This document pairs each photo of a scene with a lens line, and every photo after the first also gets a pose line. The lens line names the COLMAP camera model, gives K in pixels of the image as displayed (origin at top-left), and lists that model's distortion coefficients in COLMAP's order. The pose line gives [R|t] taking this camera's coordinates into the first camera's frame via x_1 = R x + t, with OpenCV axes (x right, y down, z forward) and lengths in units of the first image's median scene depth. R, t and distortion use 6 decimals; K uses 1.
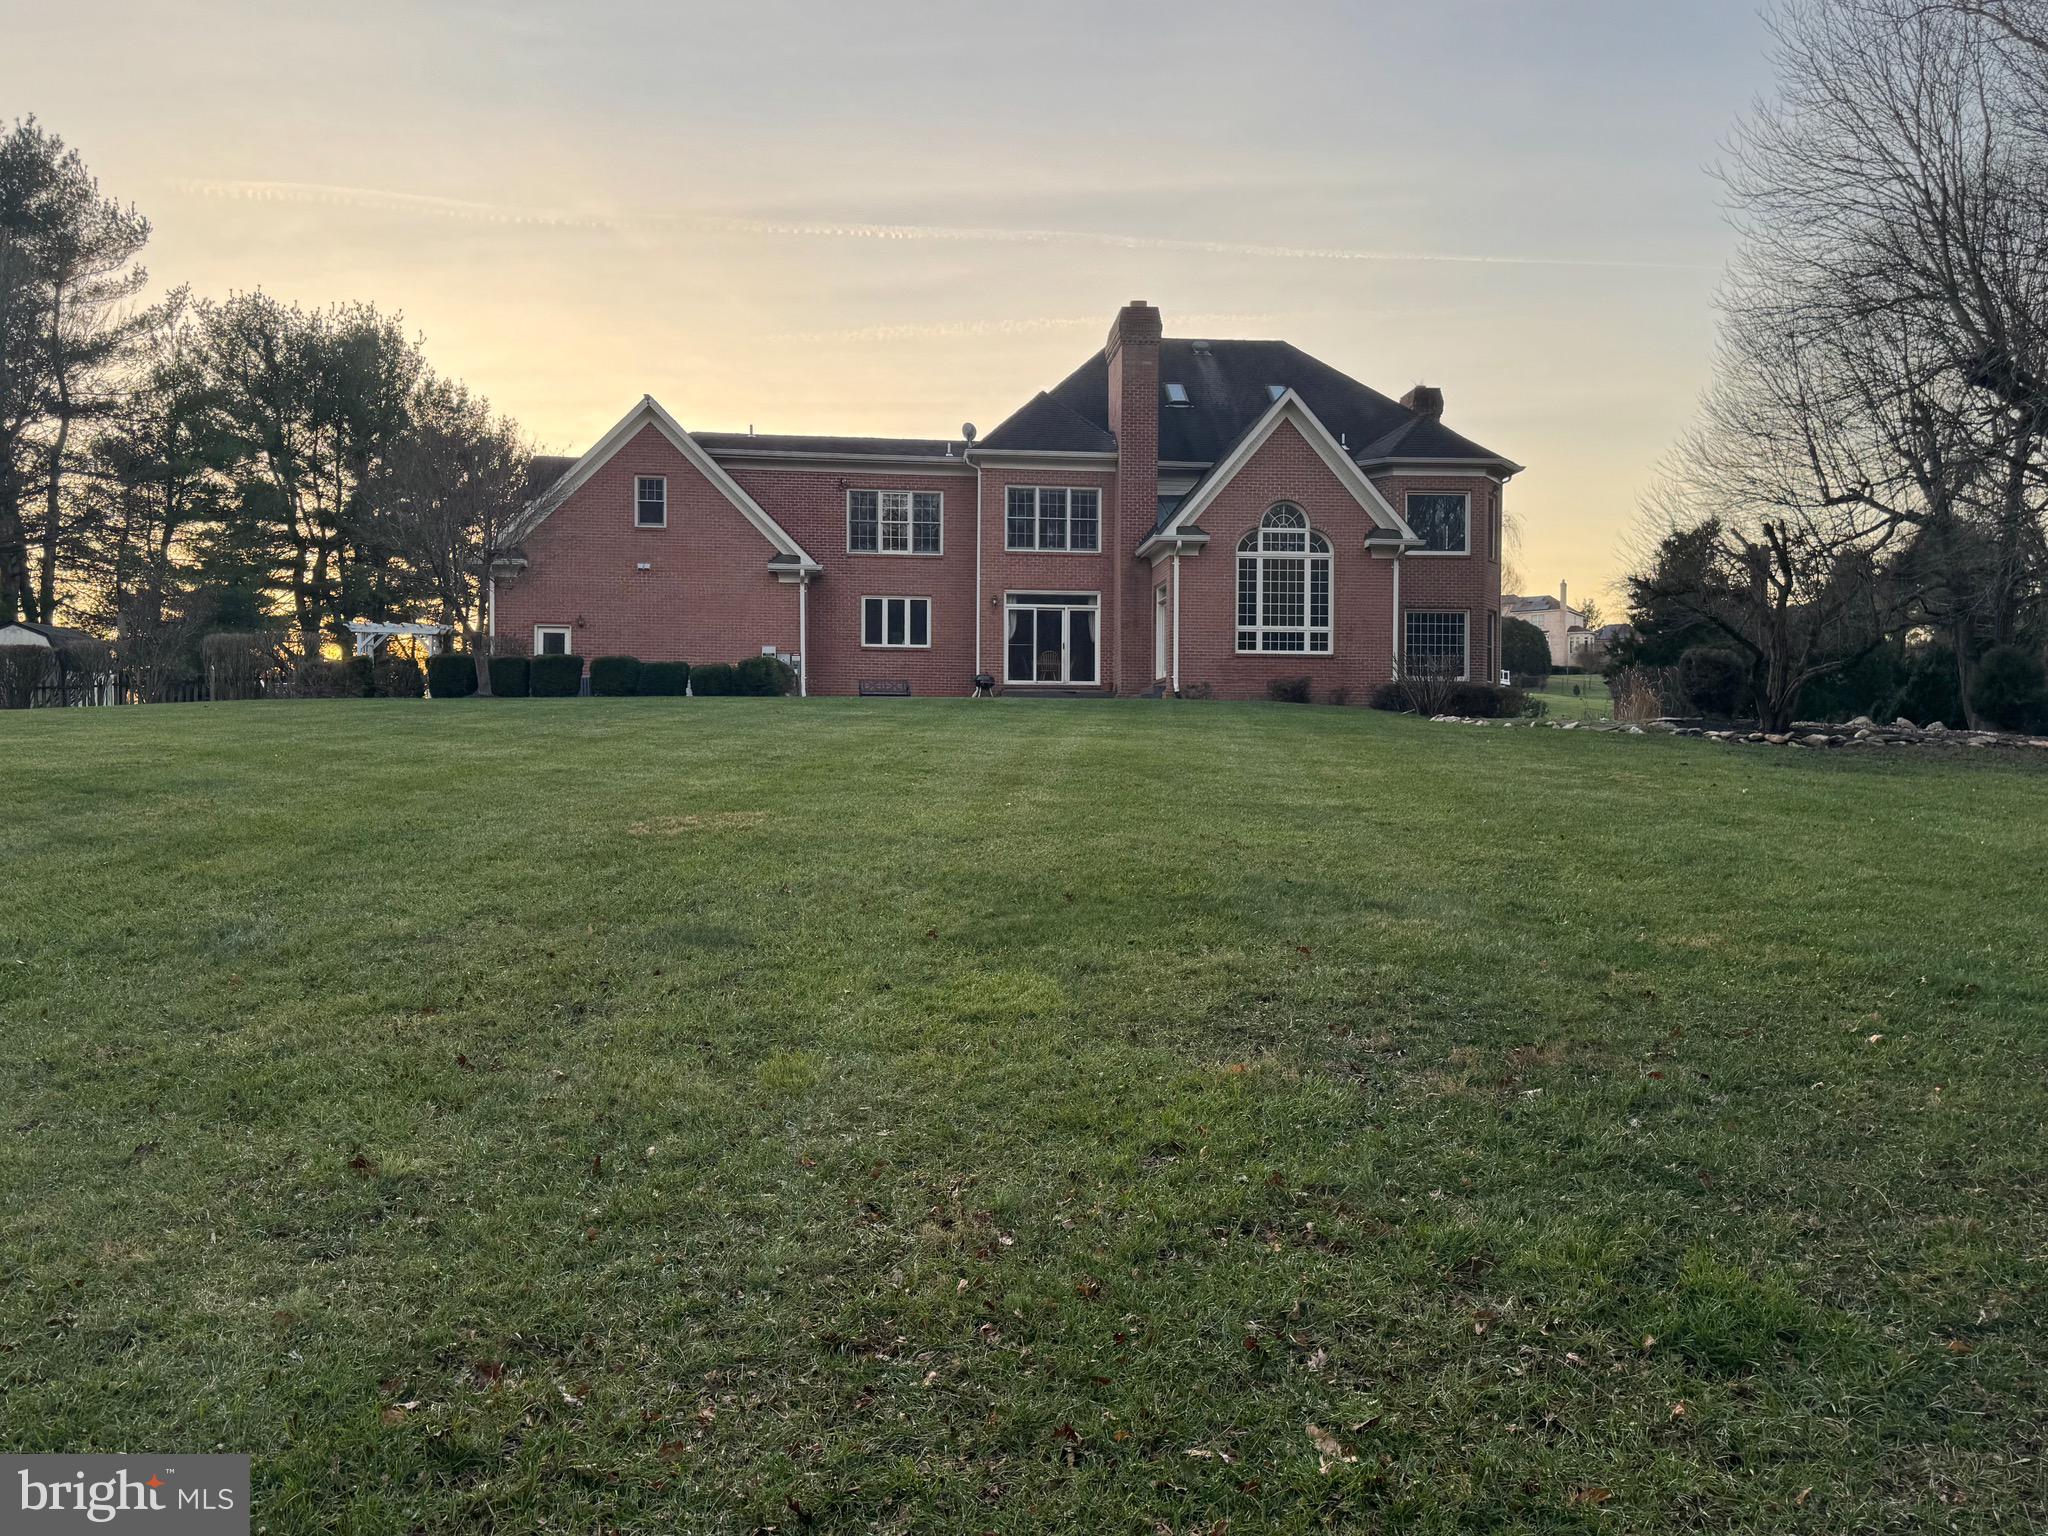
lens RADIAL K [[1688.1, 0, 1033.0], [0, 1688.1, 757.6], [0, 0, 1]] dist [0.151900, -0.268266]
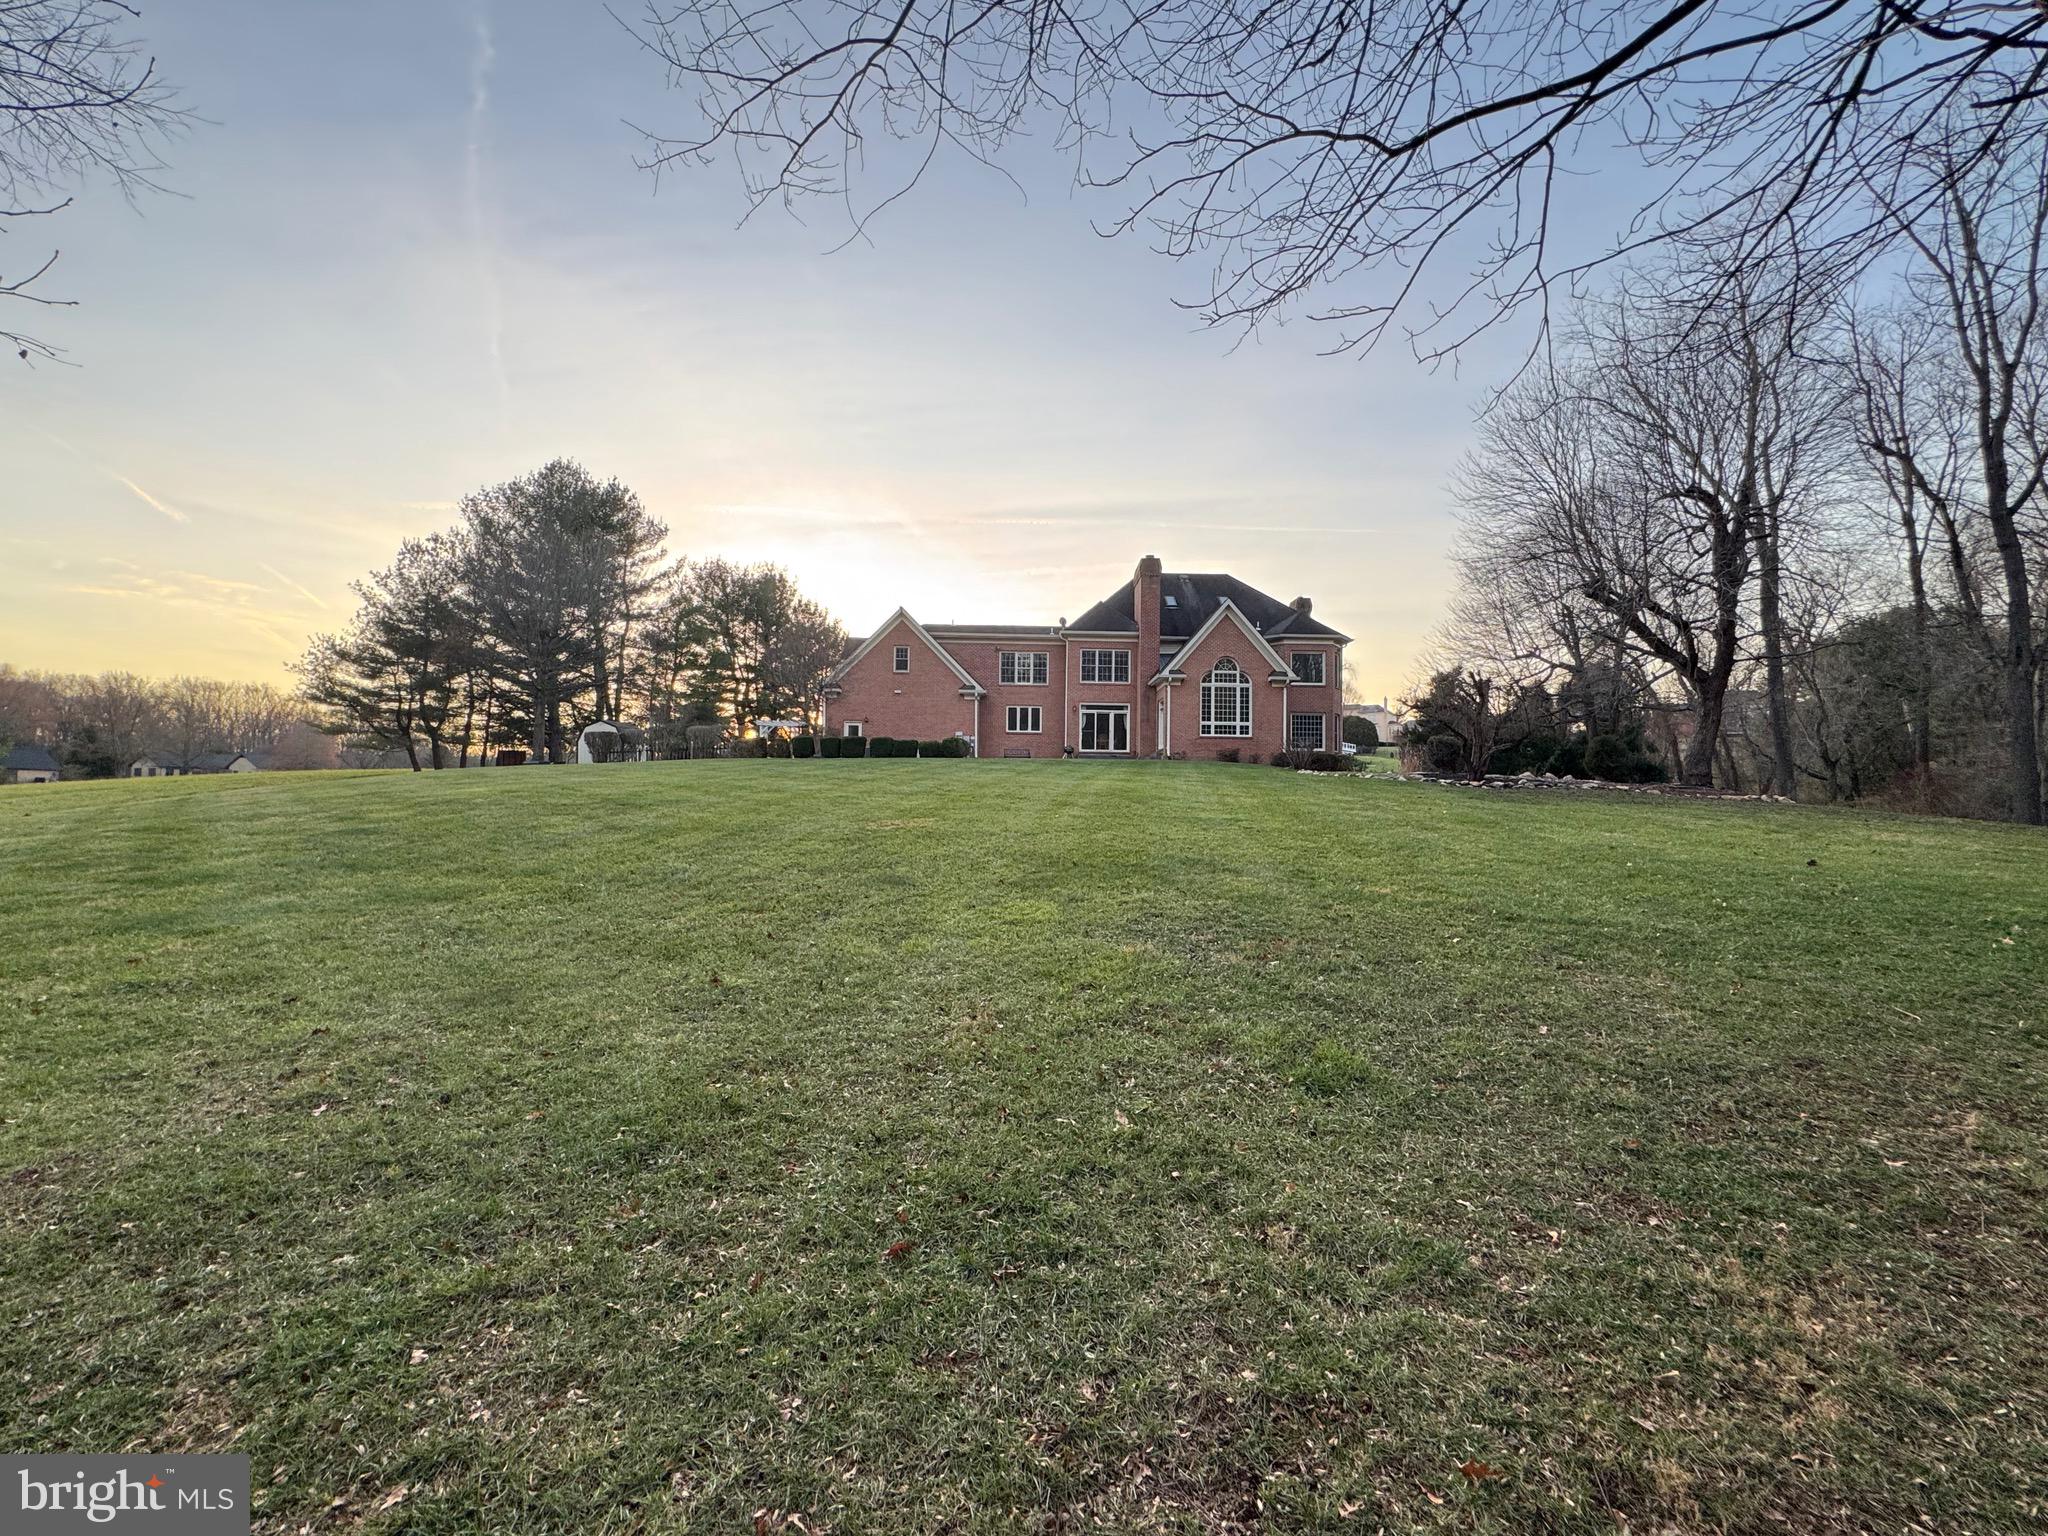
lens RADIAL K [[883.6, 0, 1024.0], [0, 883.6, 768.0], [0, 0, 1]] dist [0.001292, 0.000036]
pose [[0.995936, 0.005751, -0.089877, 0.012514], [-0.007808, 0.999715, -0.022544, -0.001582], [0.089722, 0.023154, 0.995698, -0.011576]]
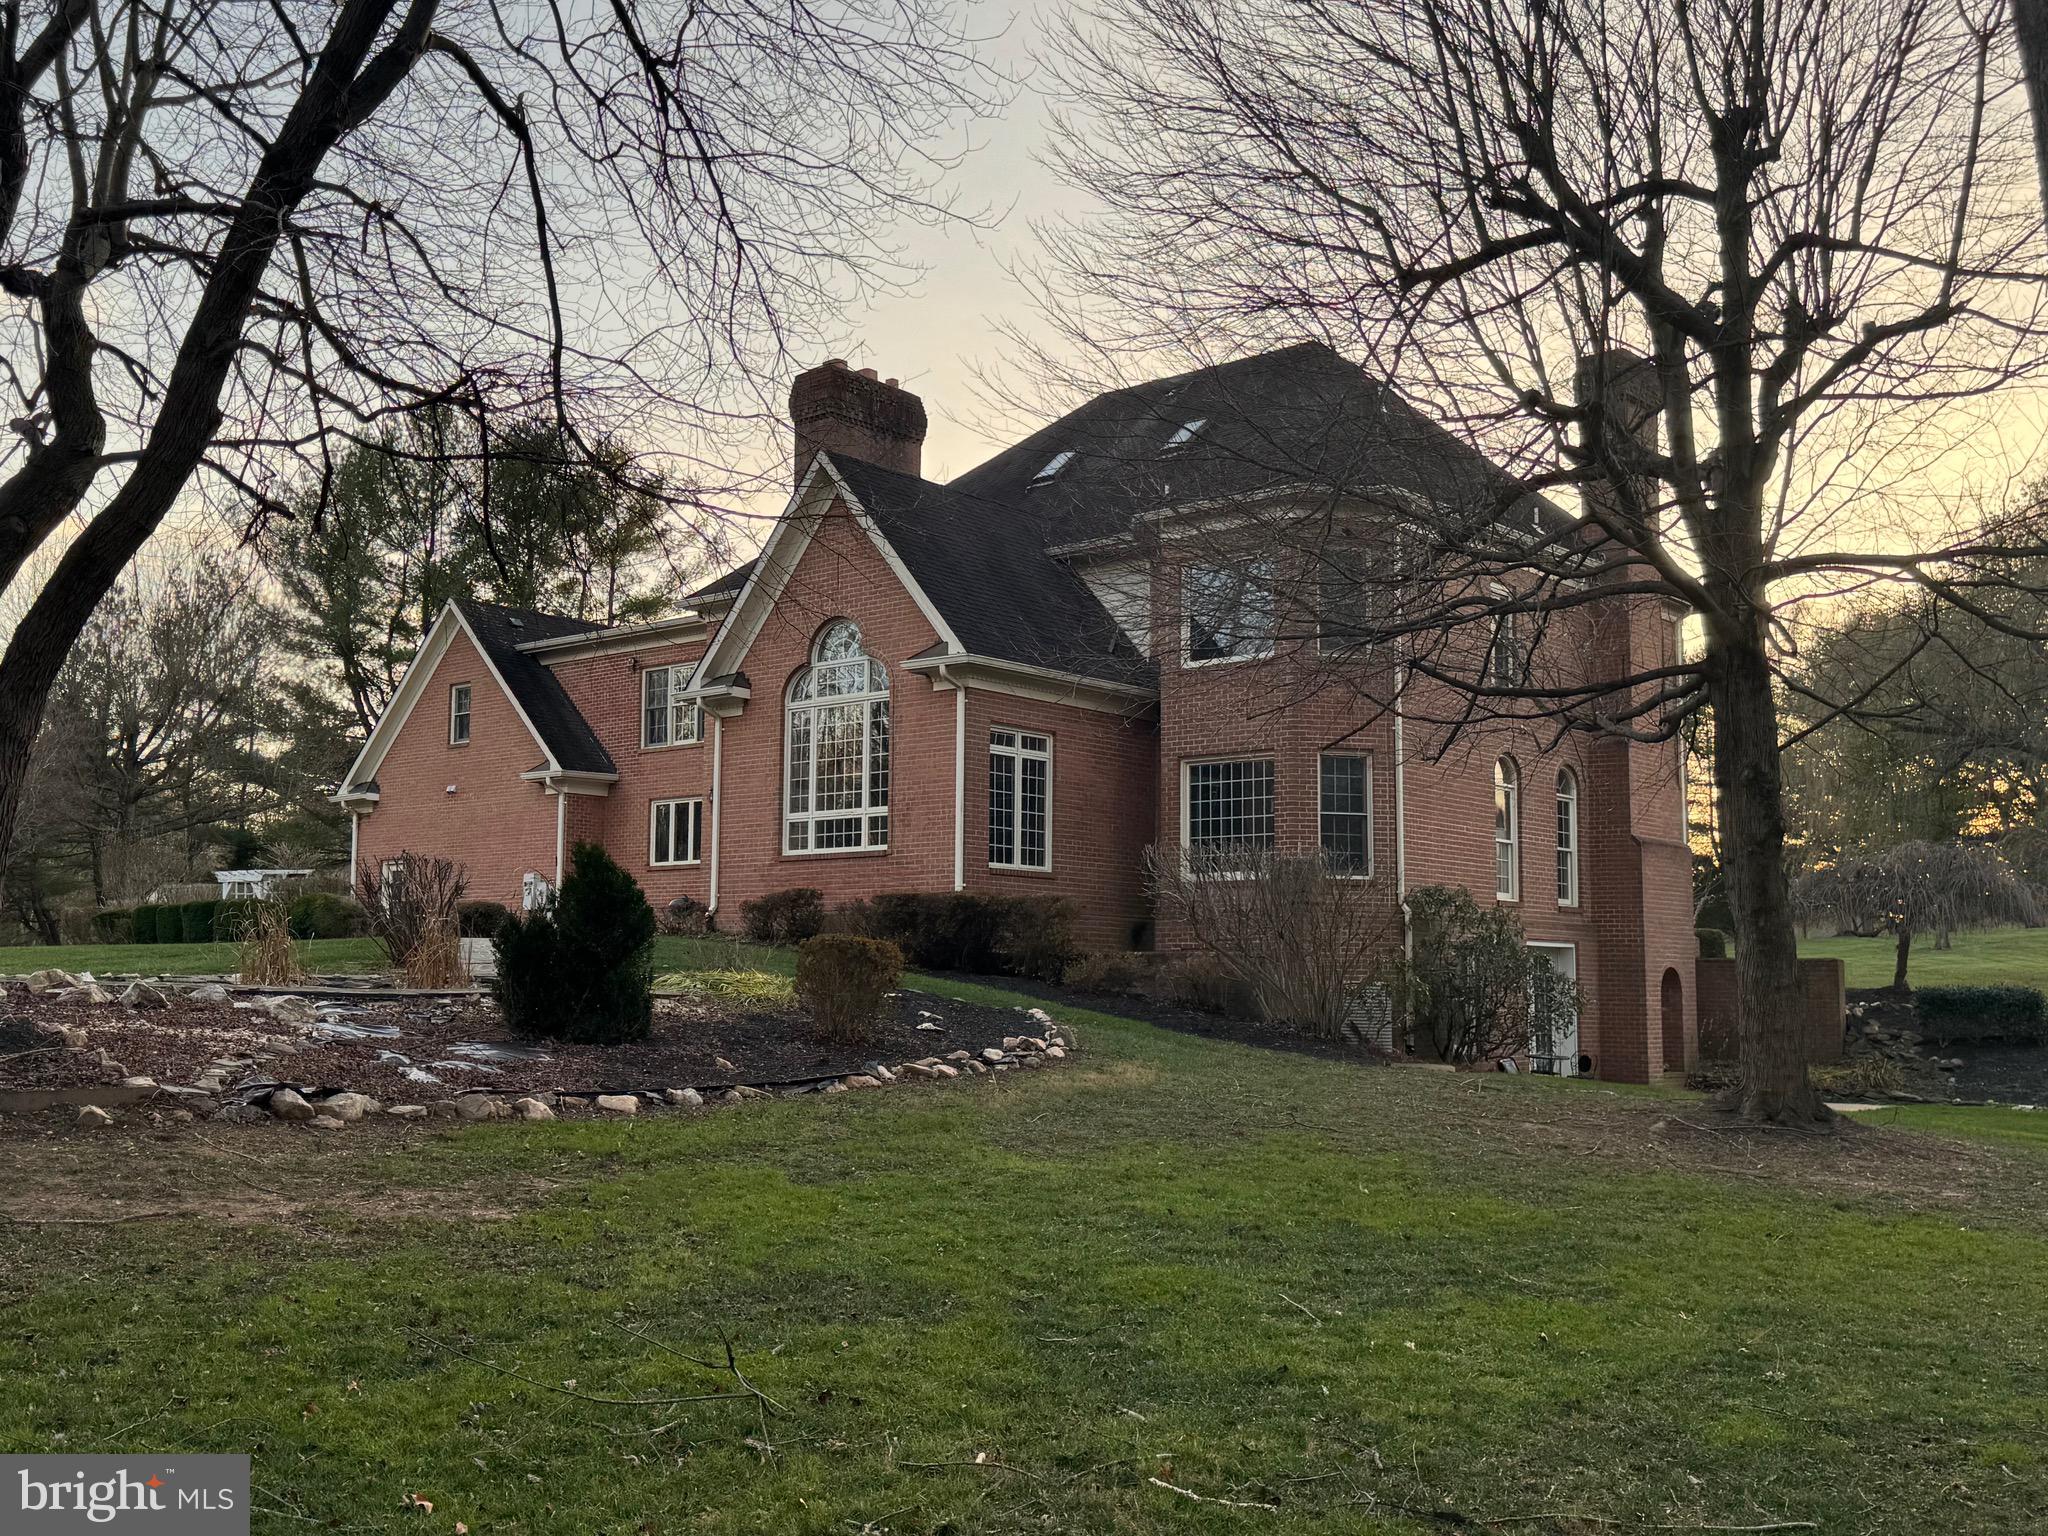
lens RADIAL K [[2006.4, 0, 991.0], [0, 2006.4, 787.9], [0, 0, 1]] dist [0.168543, -0.420295]
pose [[0.678140, -0.074973, -0.731098, 0.810415], [0.004502, 0.995188, -0.097879, -0.011936], [0.734919, 0.063085, 0.675215, 0.574227]]
